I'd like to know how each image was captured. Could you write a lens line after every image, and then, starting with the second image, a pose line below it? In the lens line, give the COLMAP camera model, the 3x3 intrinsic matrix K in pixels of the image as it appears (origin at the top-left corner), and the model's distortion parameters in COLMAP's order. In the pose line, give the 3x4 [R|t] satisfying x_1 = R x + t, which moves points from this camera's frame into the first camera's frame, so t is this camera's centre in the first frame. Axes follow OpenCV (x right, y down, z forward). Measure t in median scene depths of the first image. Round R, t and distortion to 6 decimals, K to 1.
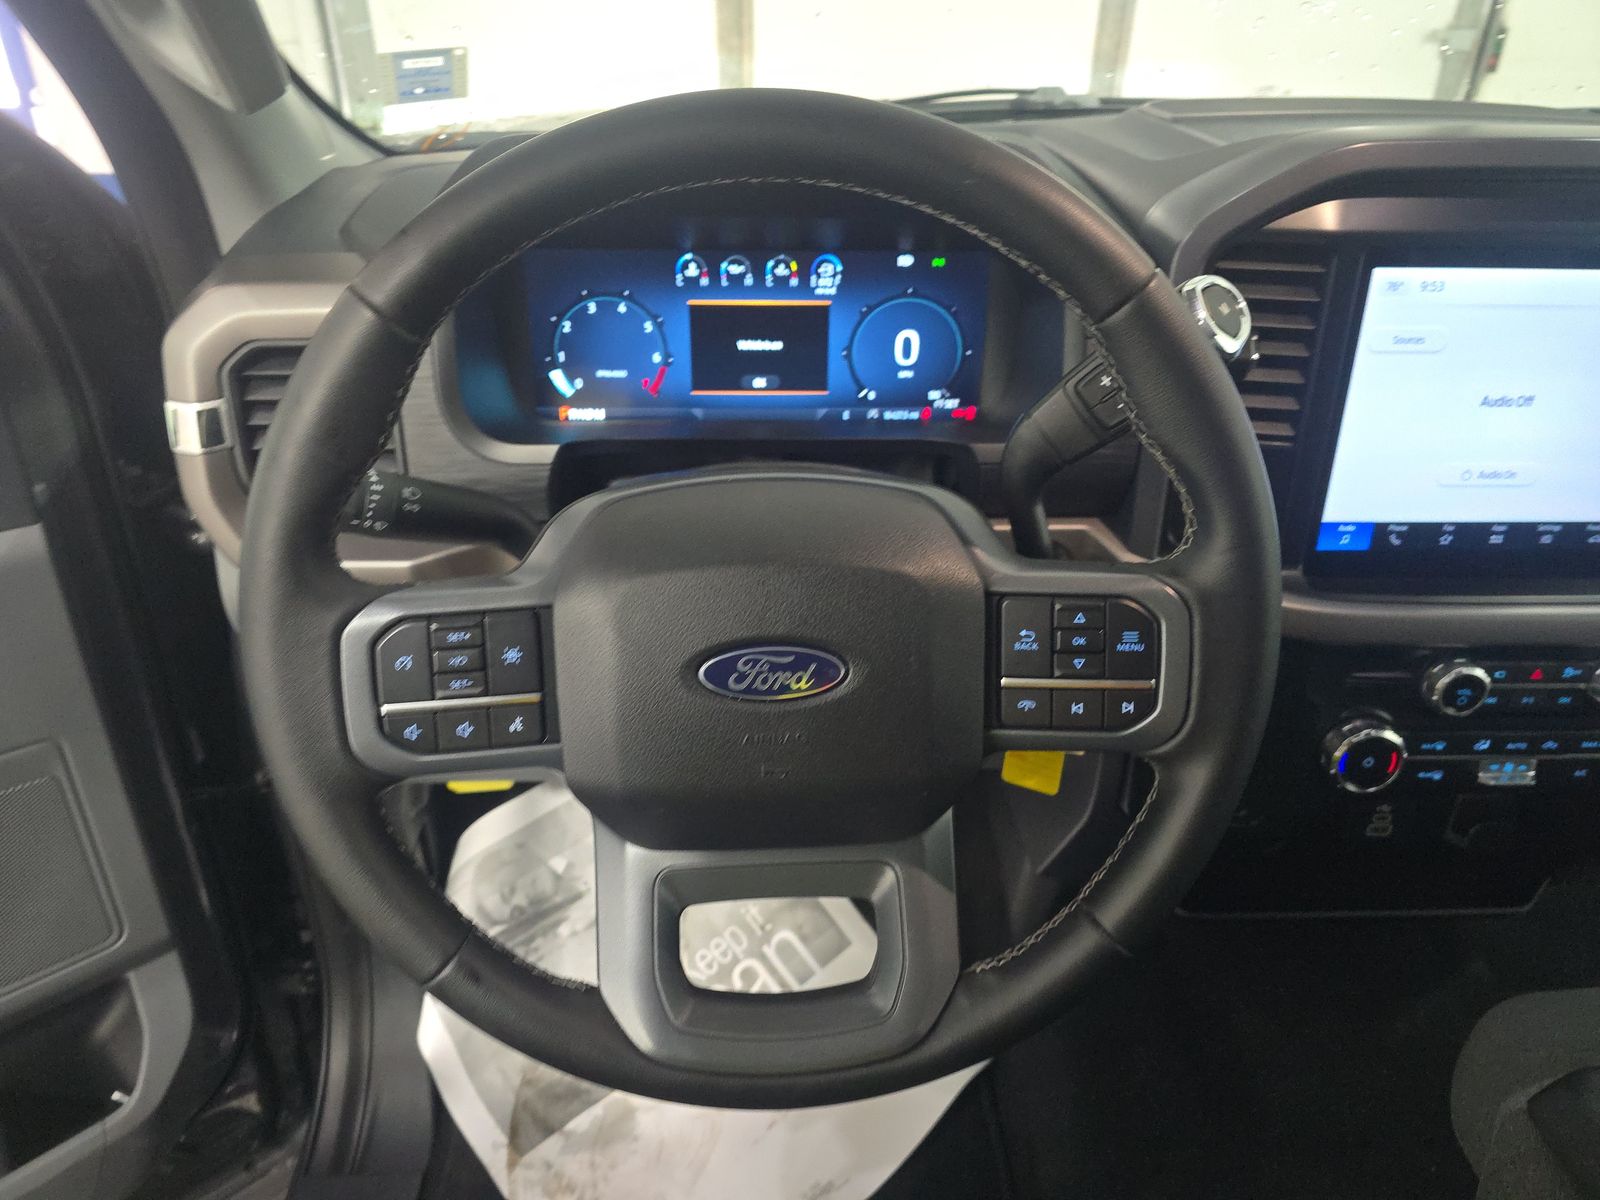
lens RADIAL K [[1074.8, 0, 792.6], [0, 1074.8, 591.9], [0, 0, 1]] dist [0.006315, -0.001320]
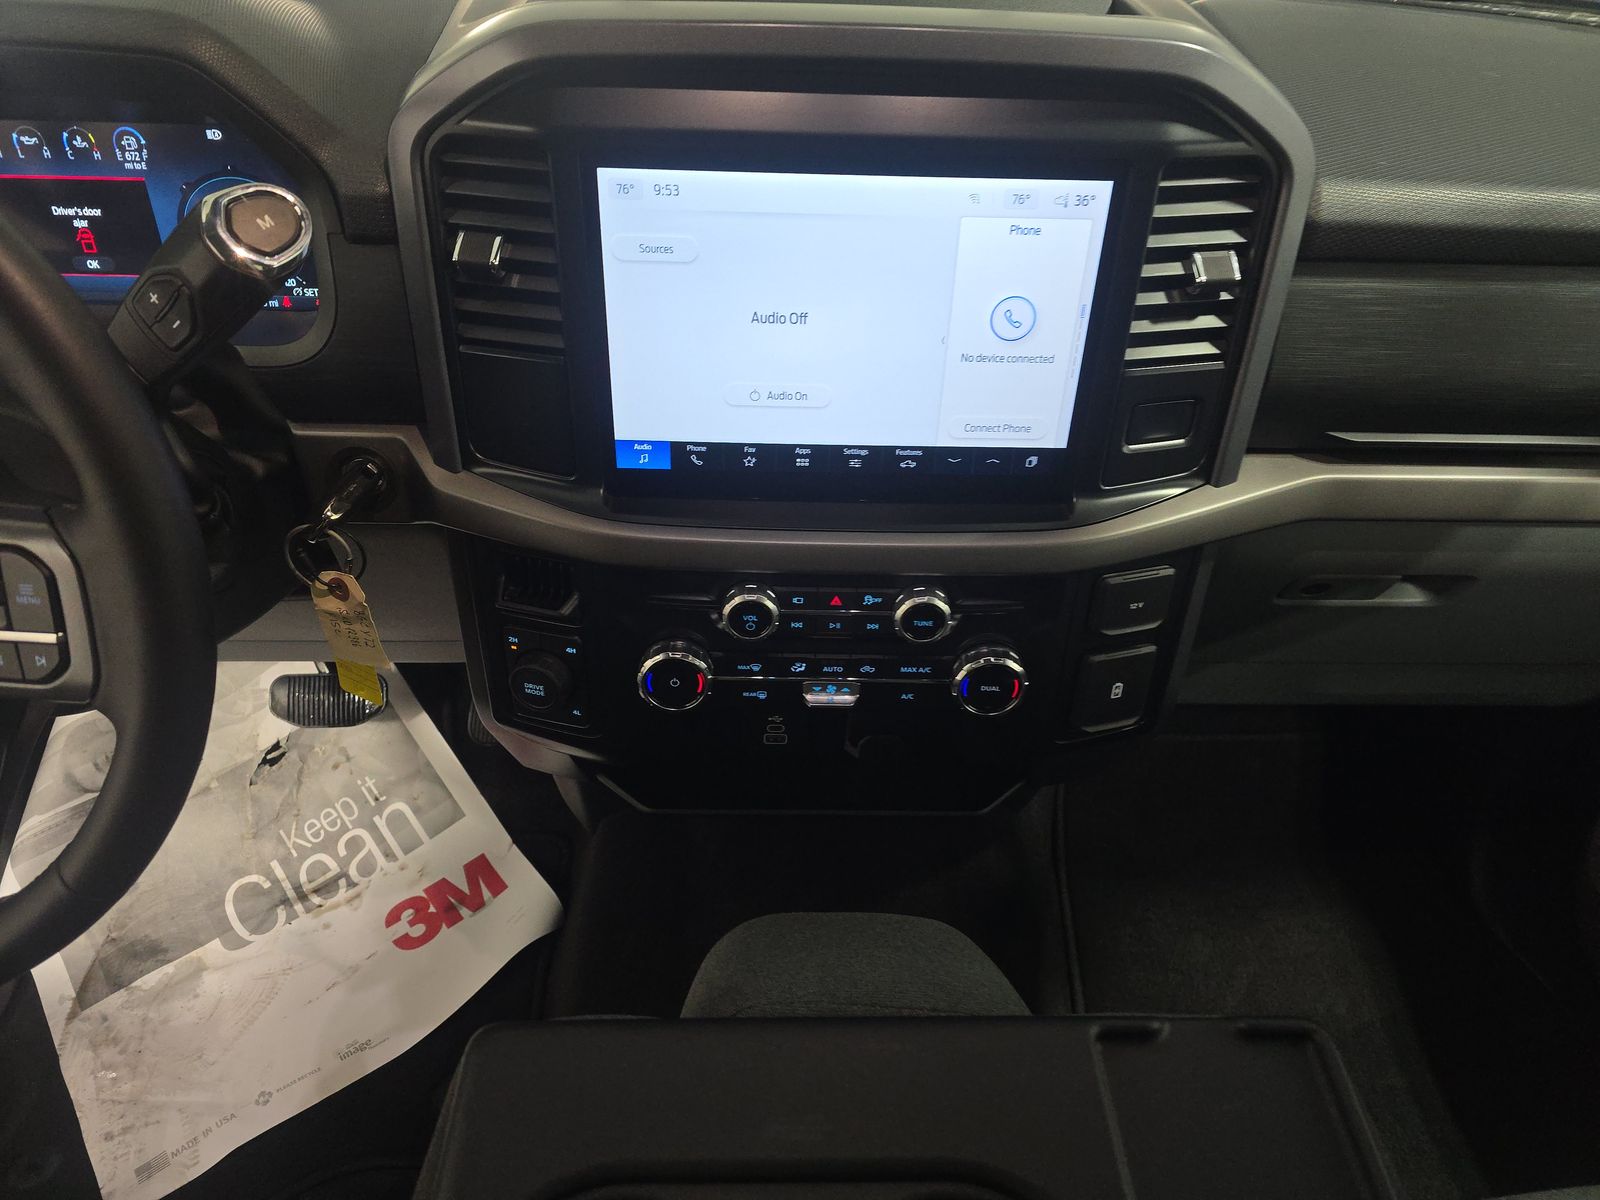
lens RADIAL K [[1062.8, 0, 800.0], [0, 1062.8, 600.0], [0, 0, 1]] dist [0.049093, -0.058097]
pose [[0.999688, 0.023373, 0.008795, 0.606501], [-0.024445, 0.987887, 0.153236, -0.068299], [-0.005107, -0.153403, 0.988151, 0.033569]]
